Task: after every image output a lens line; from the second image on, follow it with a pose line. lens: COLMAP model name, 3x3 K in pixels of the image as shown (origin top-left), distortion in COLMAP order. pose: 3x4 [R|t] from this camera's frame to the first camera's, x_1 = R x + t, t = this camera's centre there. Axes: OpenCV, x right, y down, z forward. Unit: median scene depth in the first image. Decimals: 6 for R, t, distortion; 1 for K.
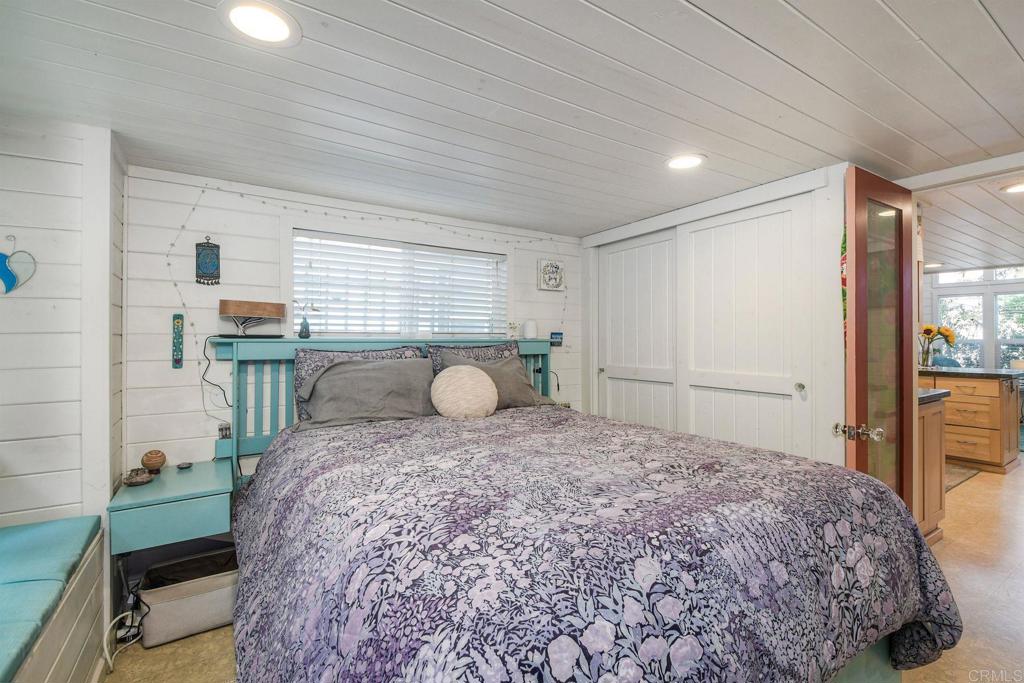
lens RADIAL K [[462.8, 0, 514.1], [0, 462.8, 337.5], [0, 0, 1]] dist [0.009899, -0.017521]
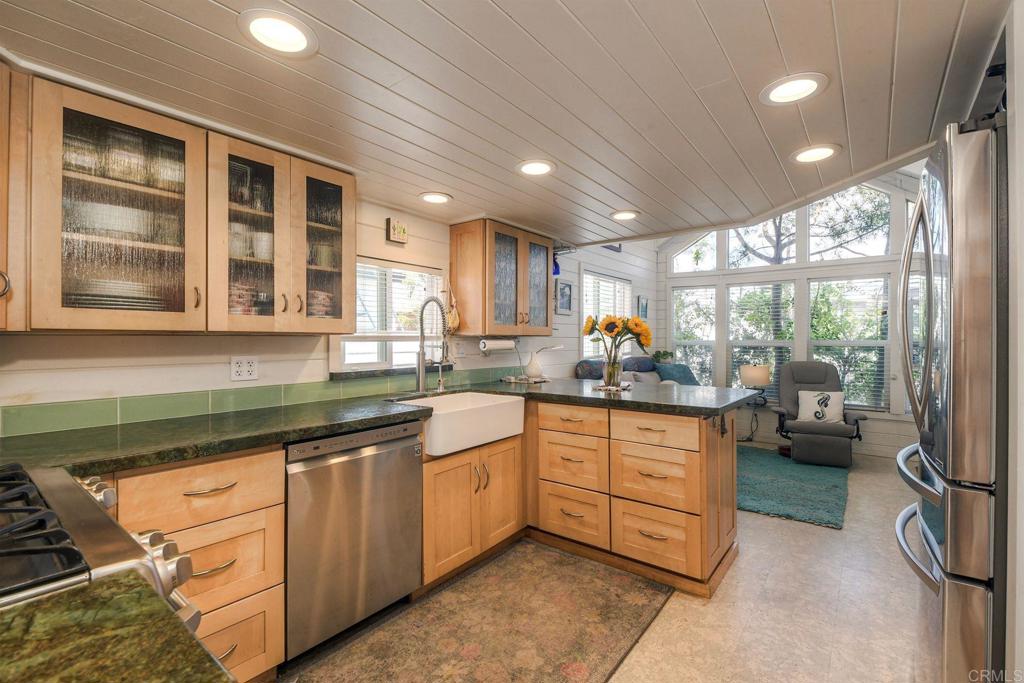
lens RADIAL K [[453.2, 0, 512.0], [0, 453.2, 341.5], [0, 0, 1]] dist [0.020303, -0.025846]
pose [[0.944389, 0.001361, 0.328829, 0.403686], [-0.003832, 0.999969, 0.006866, 0.001687], [-0.328809, -0.007745, 0.944365, 0.342117]]
